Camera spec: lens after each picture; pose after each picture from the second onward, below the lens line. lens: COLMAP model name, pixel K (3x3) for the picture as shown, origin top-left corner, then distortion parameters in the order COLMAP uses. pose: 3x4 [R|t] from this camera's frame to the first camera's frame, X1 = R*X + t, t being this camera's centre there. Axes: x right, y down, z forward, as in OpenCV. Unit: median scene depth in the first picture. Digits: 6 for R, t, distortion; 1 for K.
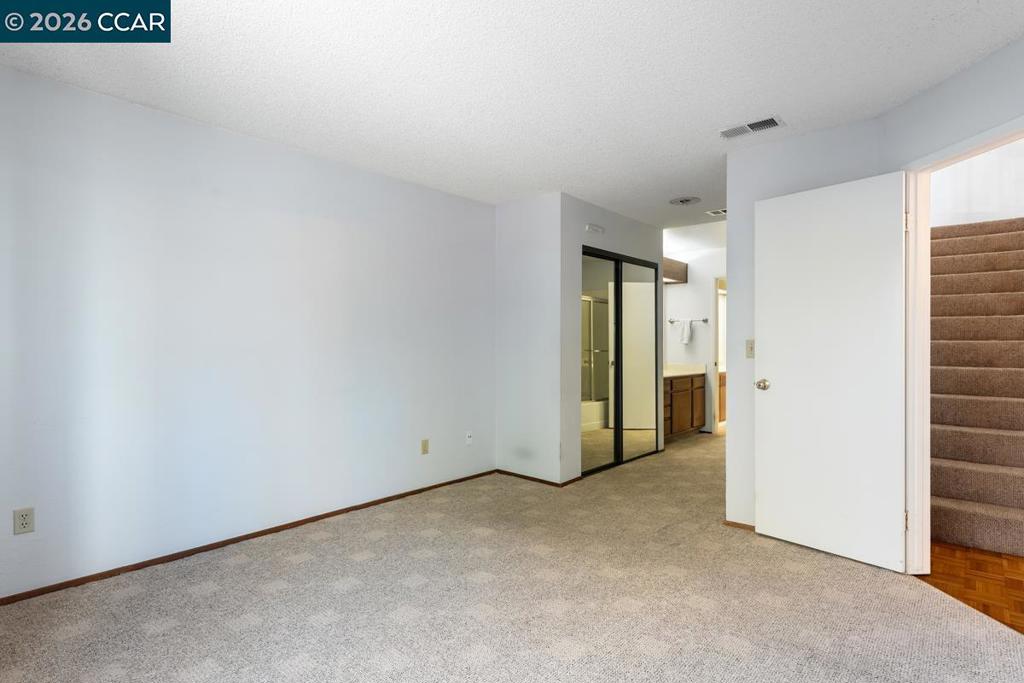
lens RADIAL K [[535.4, 0, 512.0], [0, 535.4, 341.5], [0, 0, 1]] dist [0.000958, -0.000008]
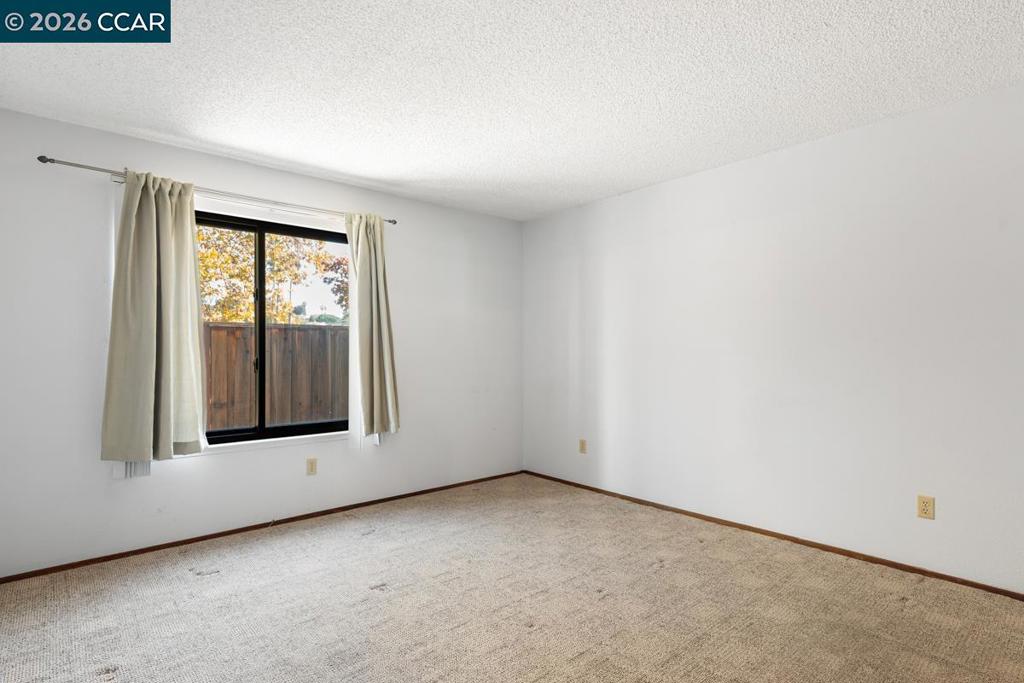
lens RADIAL K [[521.8, 0, 511.9], [0, 521.8, 350.5], [0, 0, 1]] dist [0.001864, 0.000722]
pose [[-0.132729, -0.004261, -0.991143, 0.588344], [0.003368, 0.999983, -0.004750, 0.006794], [0.991147, -0.003968, -0.132713, 0.638727]]
